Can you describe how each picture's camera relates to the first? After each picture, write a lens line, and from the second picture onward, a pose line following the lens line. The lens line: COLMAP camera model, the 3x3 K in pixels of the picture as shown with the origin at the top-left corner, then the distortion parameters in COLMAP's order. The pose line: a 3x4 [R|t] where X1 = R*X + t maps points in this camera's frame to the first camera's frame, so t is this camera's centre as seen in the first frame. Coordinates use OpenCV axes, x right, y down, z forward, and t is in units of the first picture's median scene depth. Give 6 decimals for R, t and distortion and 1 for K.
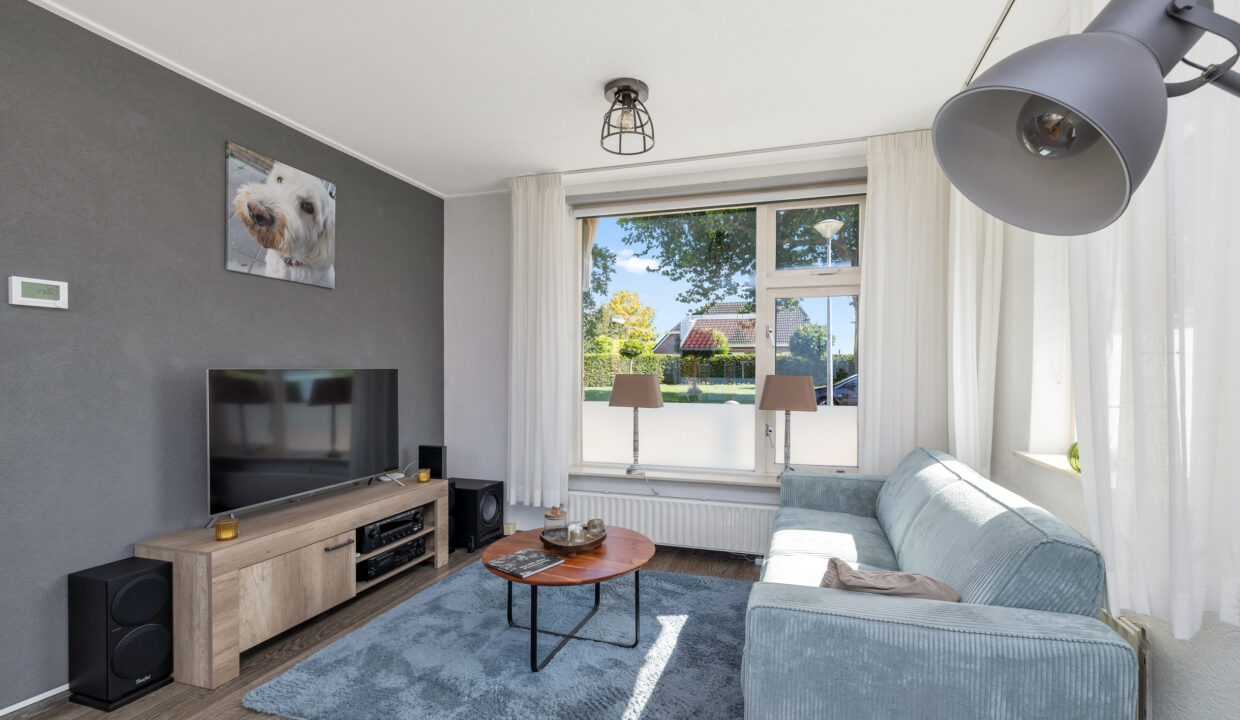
lens RADIAL K [[549.5, 0, 618.7], [0, 549.5, 374.3], [0, 0, 1]] dist [0.007315, -0.001032]
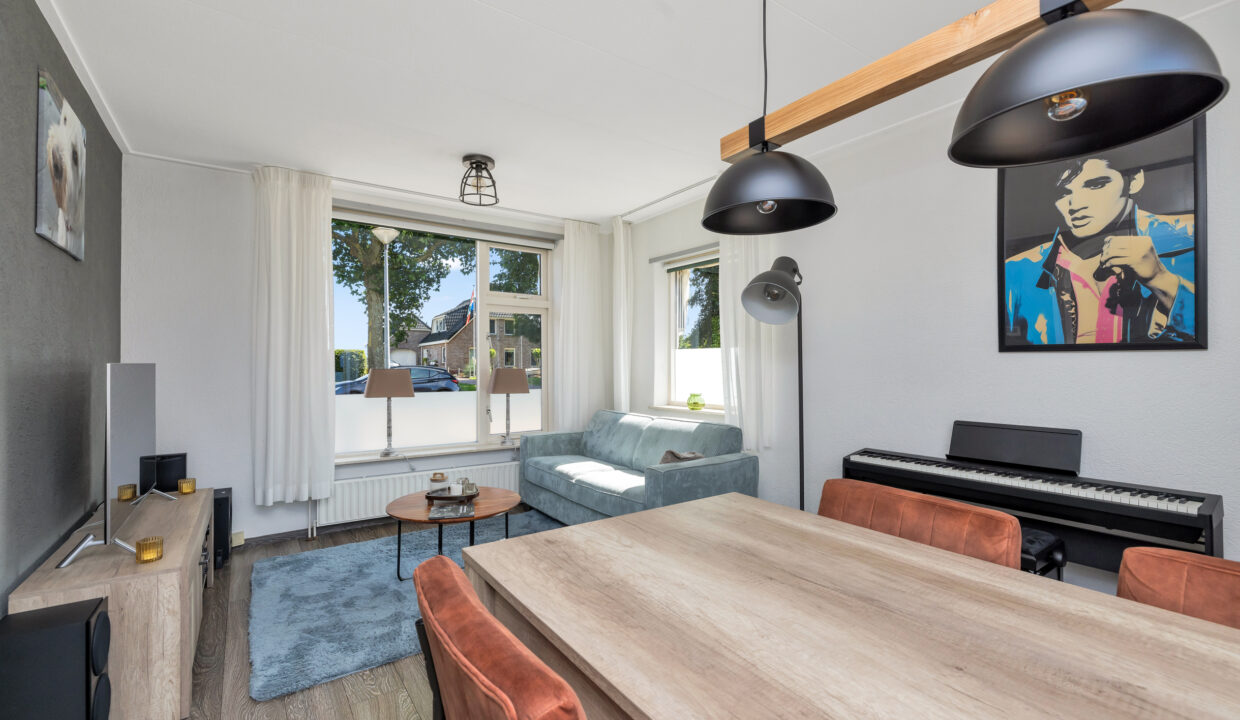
lens RADIAL K [[549.5, 0, 622.0], [0, 549.5, 365.9], [0, 0, 1]] dist [0.007315, -0.001032]
pose [[0.599258, -0.000832, 0.800555, -0.673128], [0.008361, 0.999951, -0.005219, 0.004993], [-0.800512, 0.009821, 0.599236, -0.074021]]
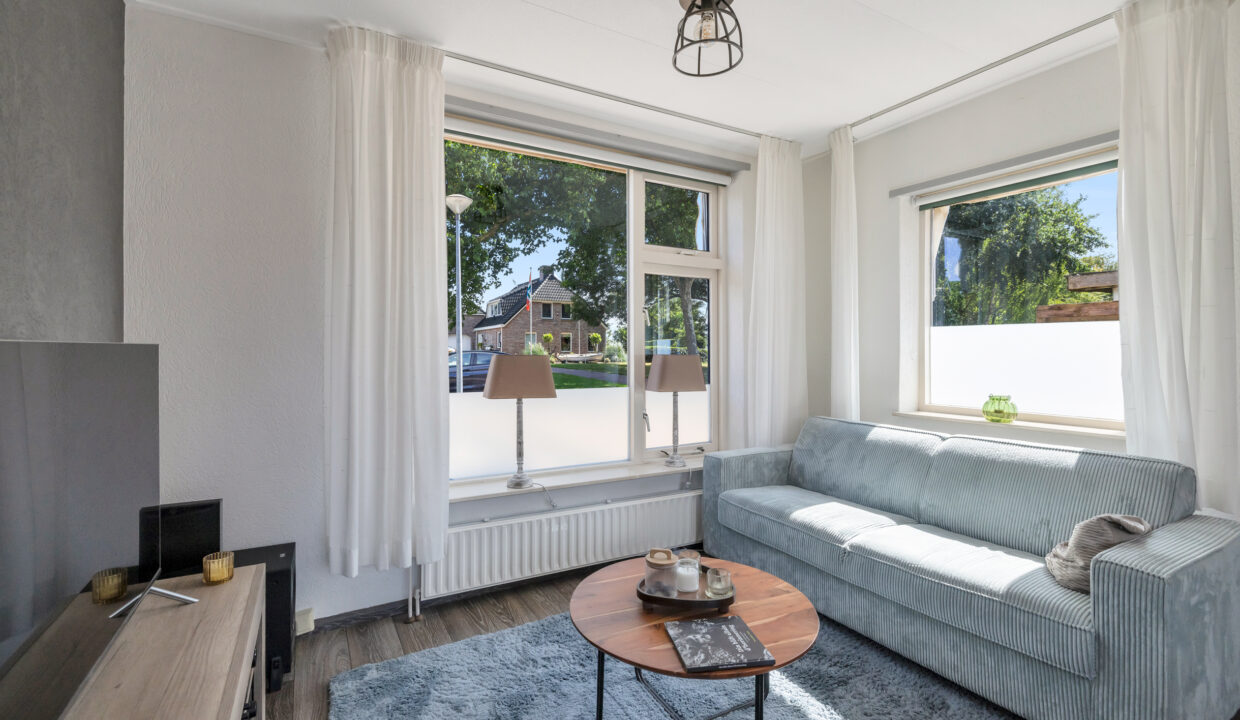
lens RADIAL K [[549.5, 0, 624.9], [0, 549.5, 355.0], [0, 0, 1]] dist [0.007315, -0.001032]
pose [[0.657909, -0.004380, 0.753085, -0.504891], [0.005390, 0.999985, 0.001107, 0.000484], [-0.753078, 0.003331, 0.657923, 0.450024]]
